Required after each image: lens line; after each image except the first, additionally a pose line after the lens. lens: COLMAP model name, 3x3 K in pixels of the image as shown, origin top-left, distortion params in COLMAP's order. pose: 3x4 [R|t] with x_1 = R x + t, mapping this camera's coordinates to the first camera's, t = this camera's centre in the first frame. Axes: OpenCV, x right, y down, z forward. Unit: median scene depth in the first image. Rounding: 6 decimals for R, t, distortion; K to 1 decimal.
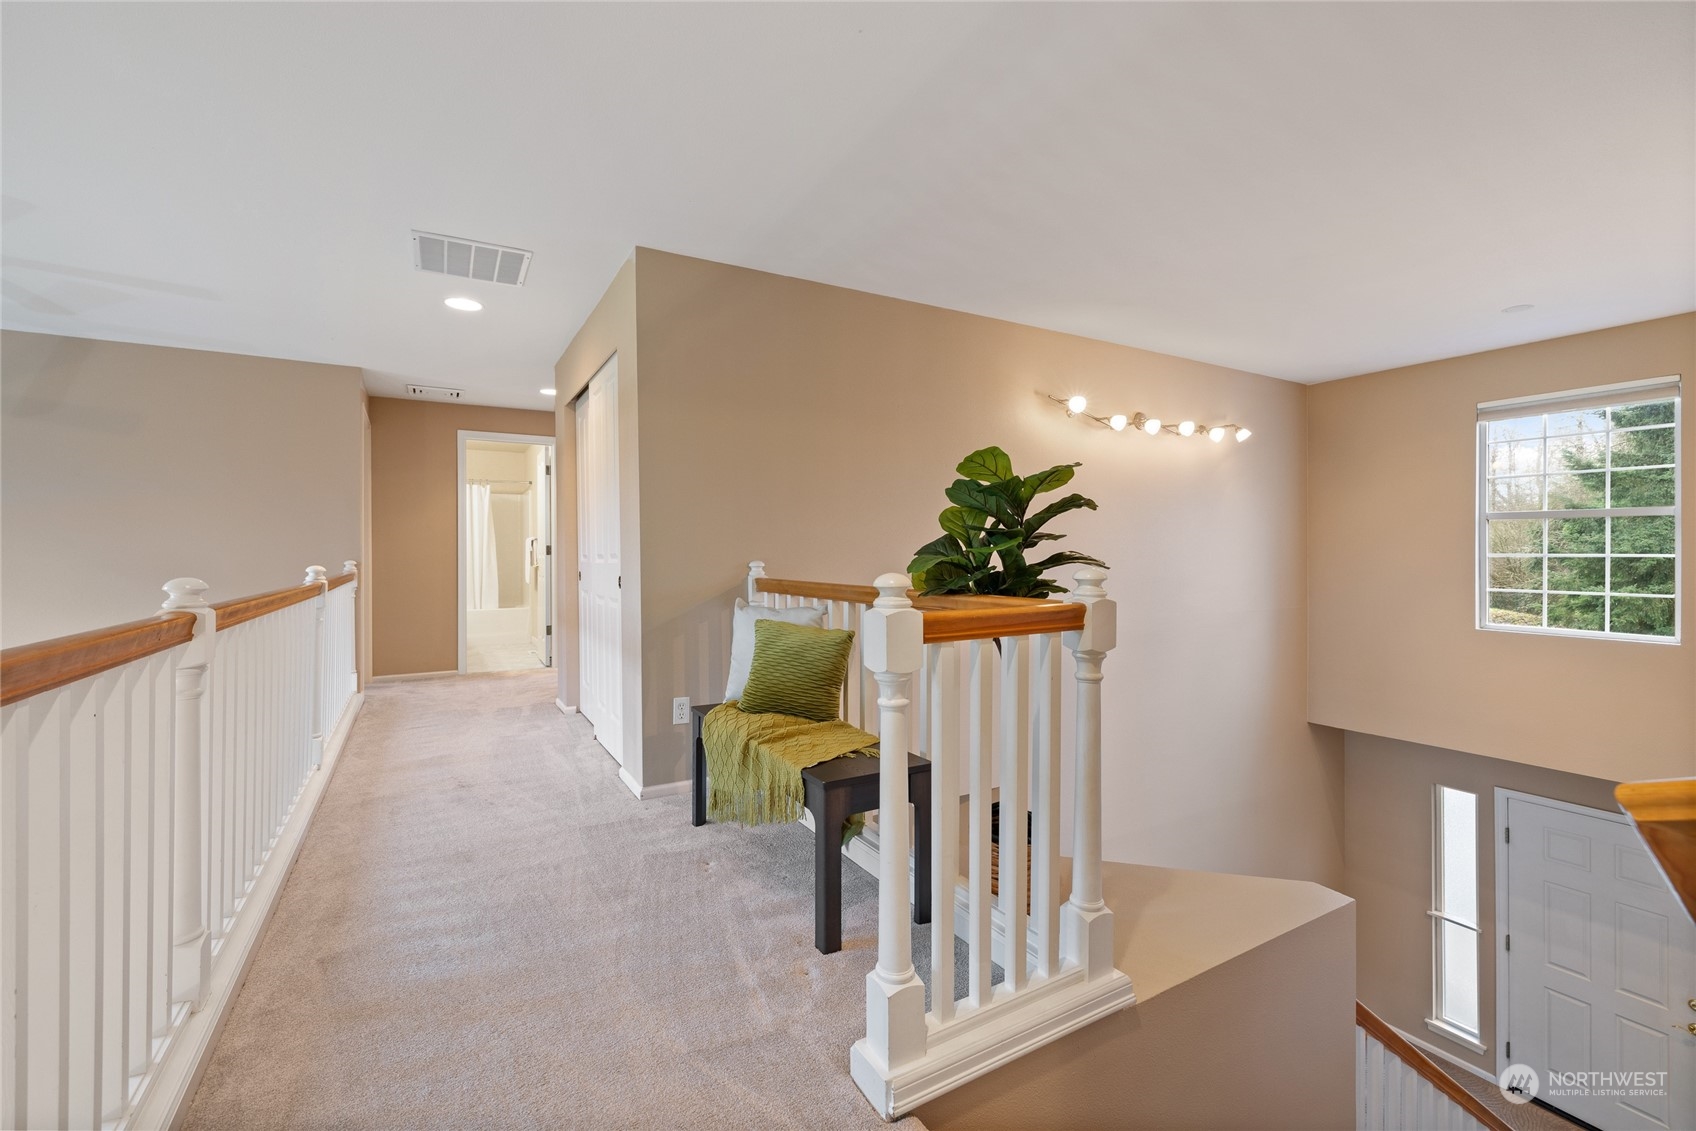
lens RADIAL K [[718.1, 0, 850.0], [0, 718.1, 560.4], [0, 0, 1]] dist [0.003361, 0.000642]
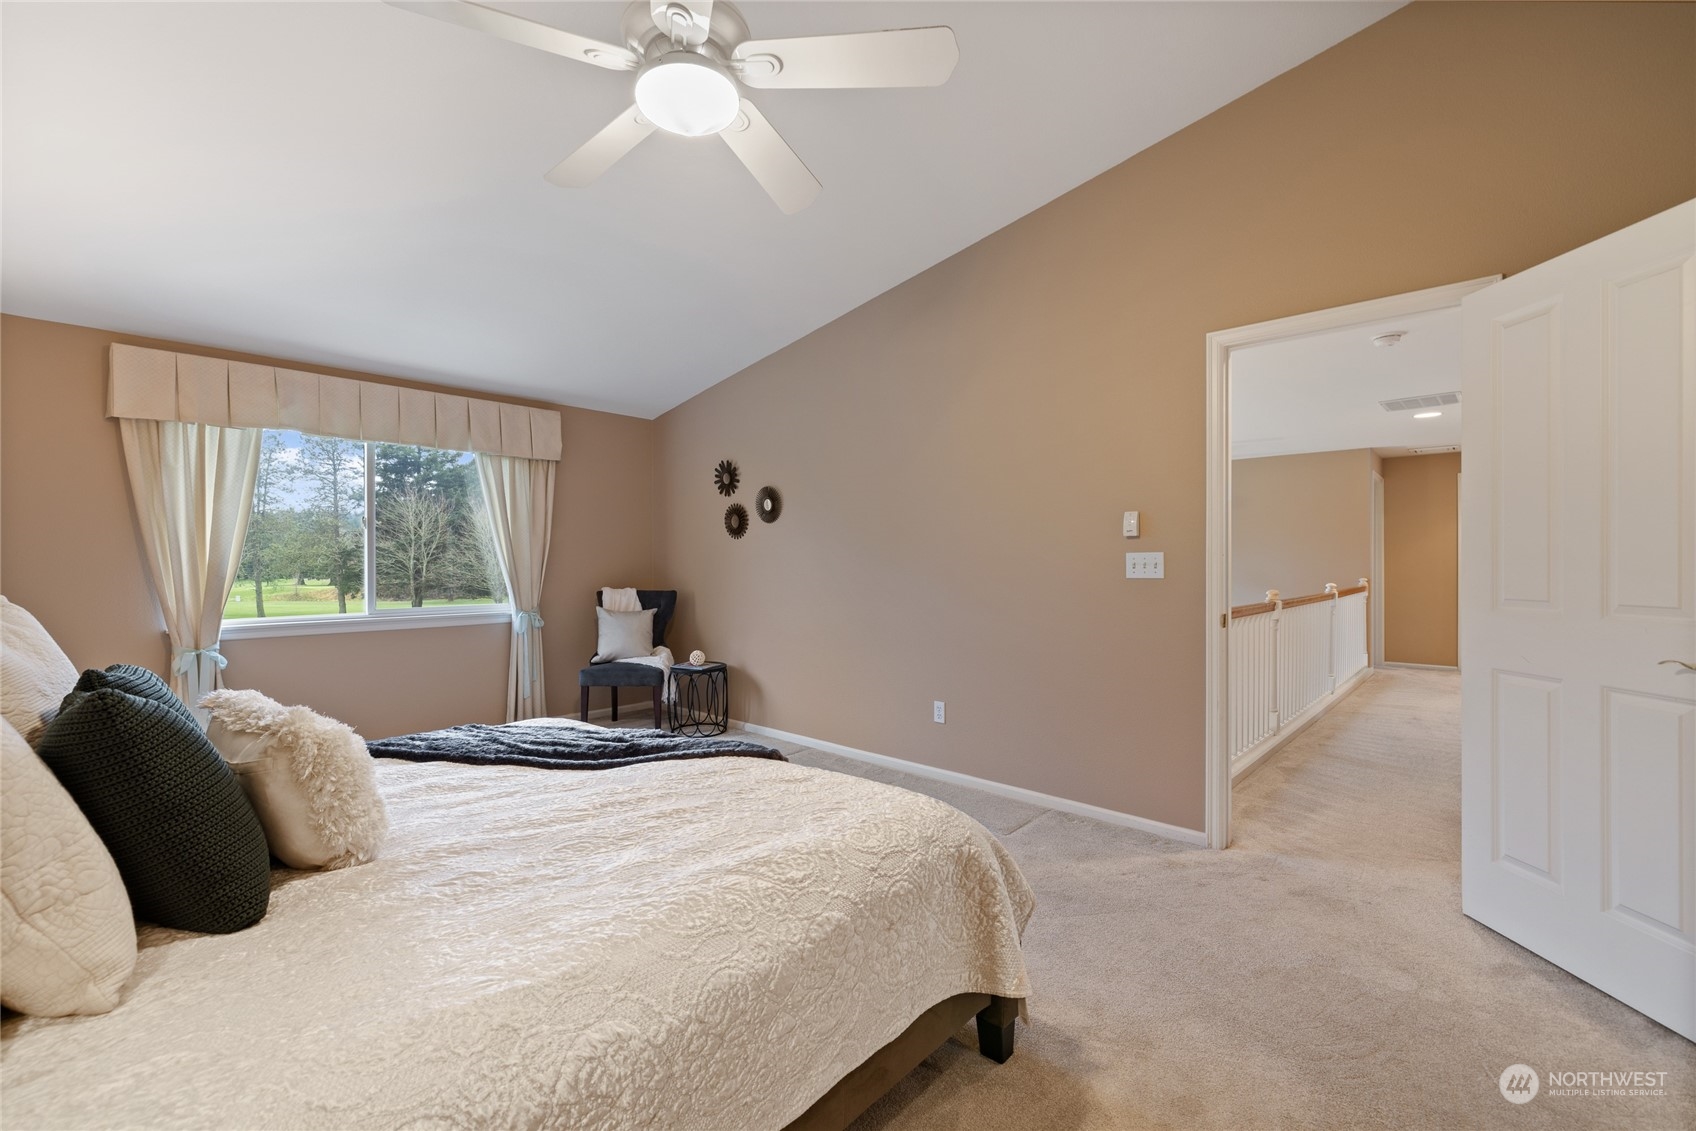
lens RADIAL K [[718.1, 0, 844.8], [0, 718.1, 569.0], [0, 0, 1]] dist [0.003361, 0.000642]
pose [[0.295246, 0.000618, -0.955421, 0.625668], [-0.001264, 0.999999, 0.000257, -0.026356], [0.955420, 0.001131, 0.295247, -0.703521]]
